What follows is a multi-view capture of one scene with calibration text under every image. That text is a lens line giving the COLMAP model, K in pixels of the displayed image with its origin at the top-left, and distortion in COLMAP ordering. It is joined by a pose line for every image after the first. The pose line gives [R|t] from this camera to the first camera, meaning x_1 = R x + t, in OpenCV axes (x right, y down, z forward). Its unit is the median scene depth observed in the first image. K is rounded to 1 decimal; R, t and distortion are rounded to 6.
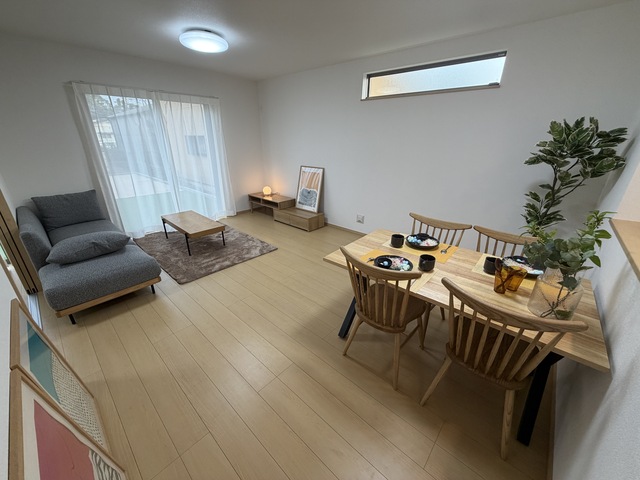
lens RADIAL K [[256.4, 0, 321.8], [0, 256.4, 238.6], [0, 0, 1]] dist [0.002515, 0.000255]
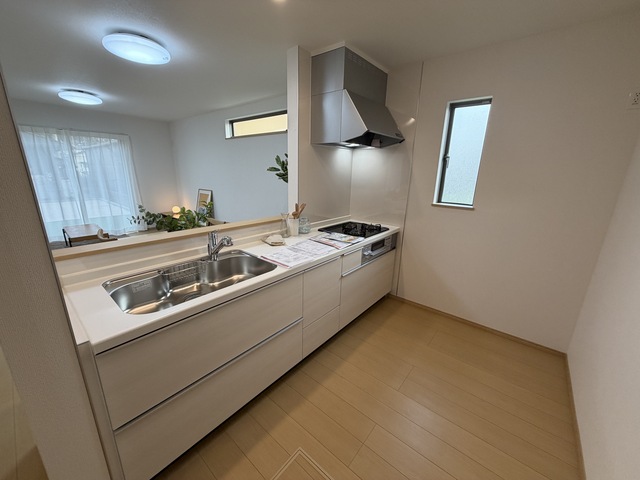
lens RADIAL K [[256.4, 0, 319.0], [0, 256.4, 239.8], [0, 0, 1]] dist [0.002515, 0.000255]
pose [[0.998591, -0.006061, 0.052715, 0.538152], [0.011680, 0.994196, -0.106950, 0.117823], [-0.051761, 0.107415, 0.992866, -0.265584]]
